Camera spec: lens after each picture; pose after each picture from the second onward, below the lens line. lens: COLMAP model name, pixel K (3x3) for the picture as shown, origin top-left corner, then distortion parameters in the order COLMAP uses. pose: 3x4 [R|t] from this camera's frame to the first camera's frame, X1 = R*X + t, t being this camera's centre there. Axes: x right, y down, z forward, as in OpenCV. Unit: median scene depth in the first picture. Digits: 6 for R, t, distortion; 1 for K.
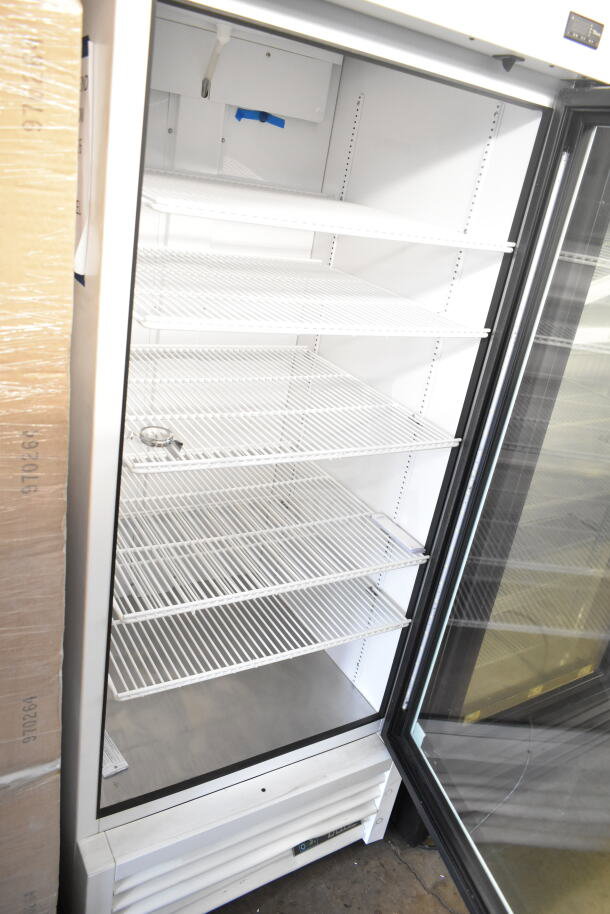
lens RADIAL K [[707.1, 0, 305.0], [0, 707.1, 457.0], [0, 0, 1]] dist [-0.007547, -0.009216]
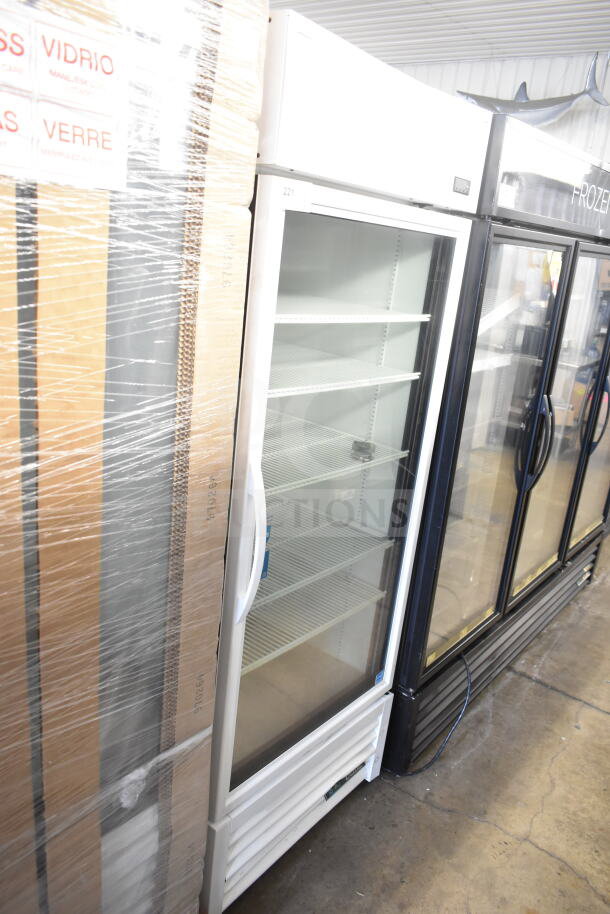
lens RADIAL K [[707.1, 0, 305.0], [0, 707.1, 457.0], [0, 0, 1]] dist [-0.007547, -0.009216]
pose [[0.943162, -0.150304, 0.296401, -0.330662], [0.171594, 0.984045, -0.047016, 0.013929], [-0.284605, 0.095205, 0.953906, -0.249439]]
